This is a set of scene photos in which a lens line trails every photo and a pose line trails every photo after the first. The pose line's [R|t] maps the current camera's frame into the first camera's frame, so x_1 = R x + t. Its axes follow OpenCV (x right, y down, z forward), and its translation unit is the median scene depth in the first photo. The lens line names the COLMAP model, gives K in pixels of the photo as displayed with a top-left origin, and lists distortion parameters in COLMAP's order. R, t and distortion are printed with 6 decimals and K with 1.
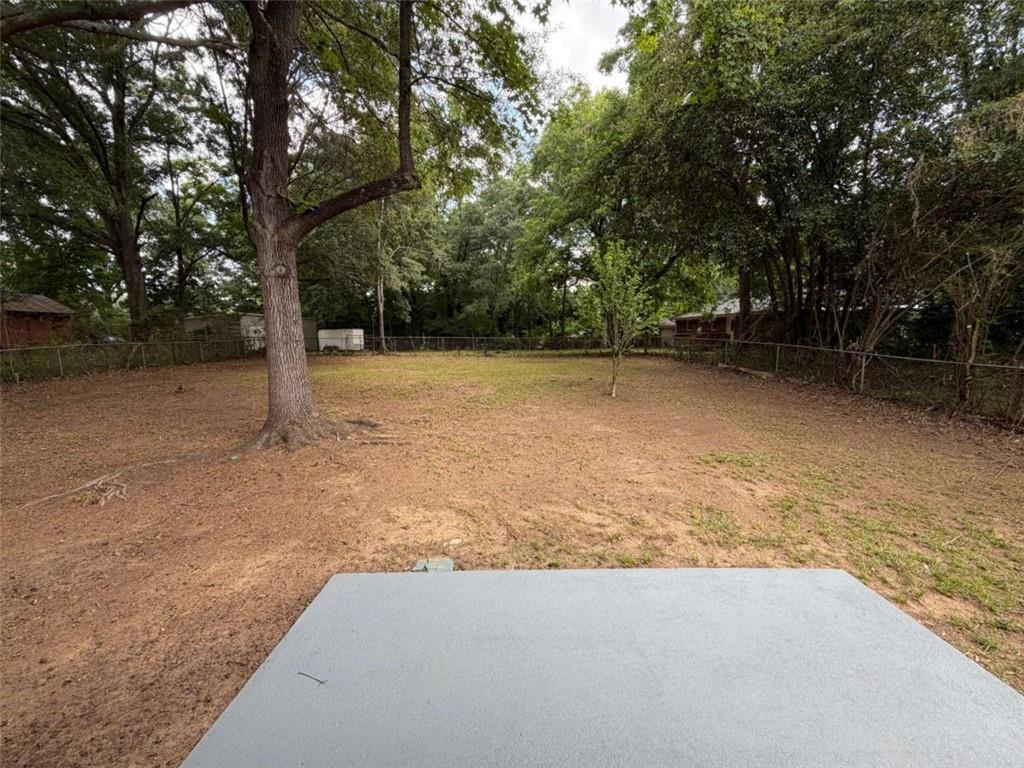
lens RADIAL K [[409.5, 0, 506.8], [0, 409.5, 380.9], [0, 0, 1]] dist [-0.000848, 0.000699]
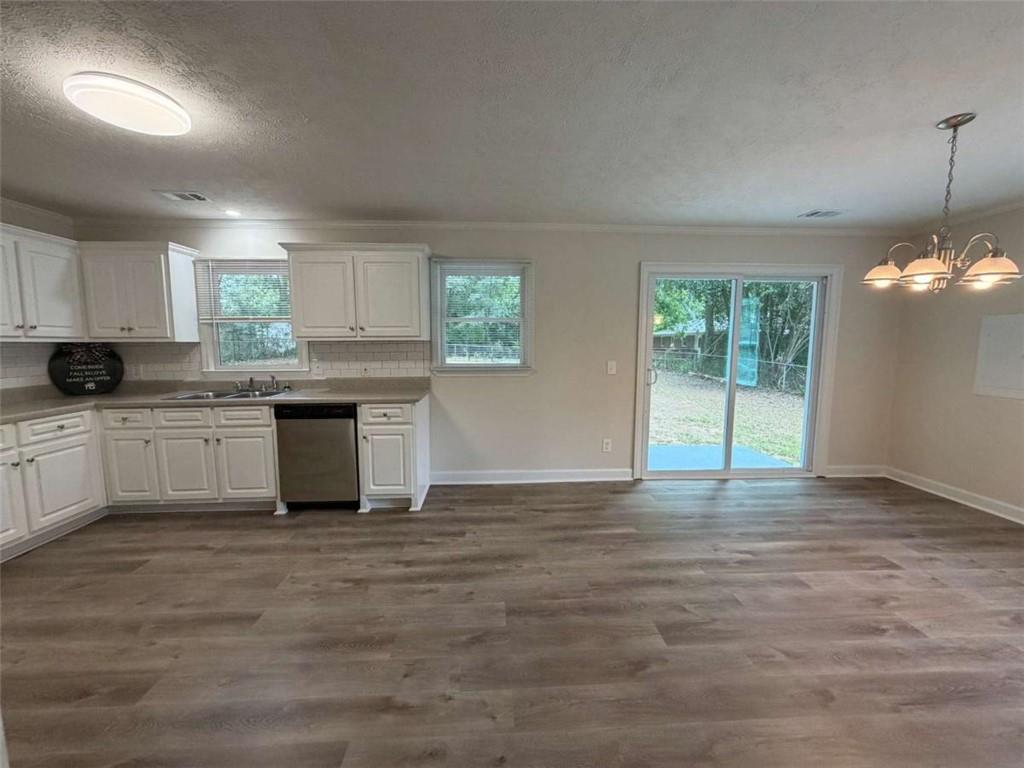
lens RADIAL K [[409.5, 0, 509.8], [0, 409.5, 383.6], [0, 0, 1]] dist [-0.000848, 0.000699]
pose [[0.997217, 0.025148, 0.070190, -0.080427], [-0.023760, 0.999507, -0.020537, 0.020882], [-0.070672, 0.018812, 0.997322, -0.146768]]
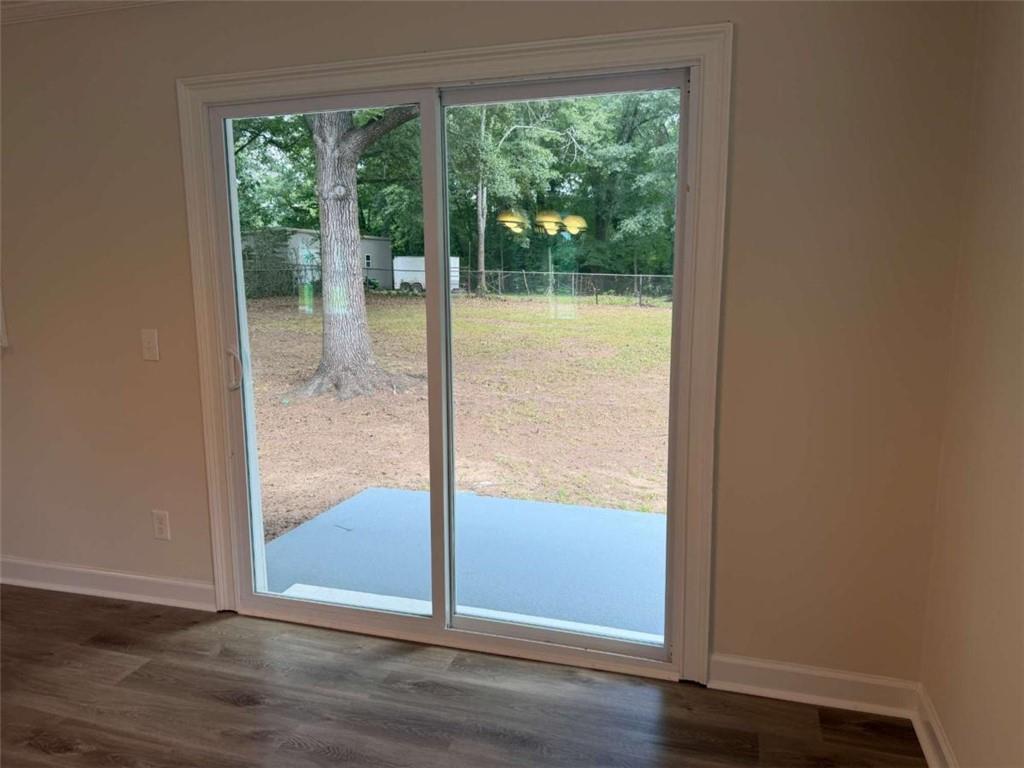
lens RADIAL K [[716.8, 0, 507.2], [0, 716.8, 392.2], [0, 0, 1]] dist [0.041427, -0.011133]
pose [[0.961041, 0.070129, -0.267360, 0.052740], [-0.054273, 0.996326, 0.066249, 0.007829], [0.271024, -0.049157, 0.961317, -0.091377]]
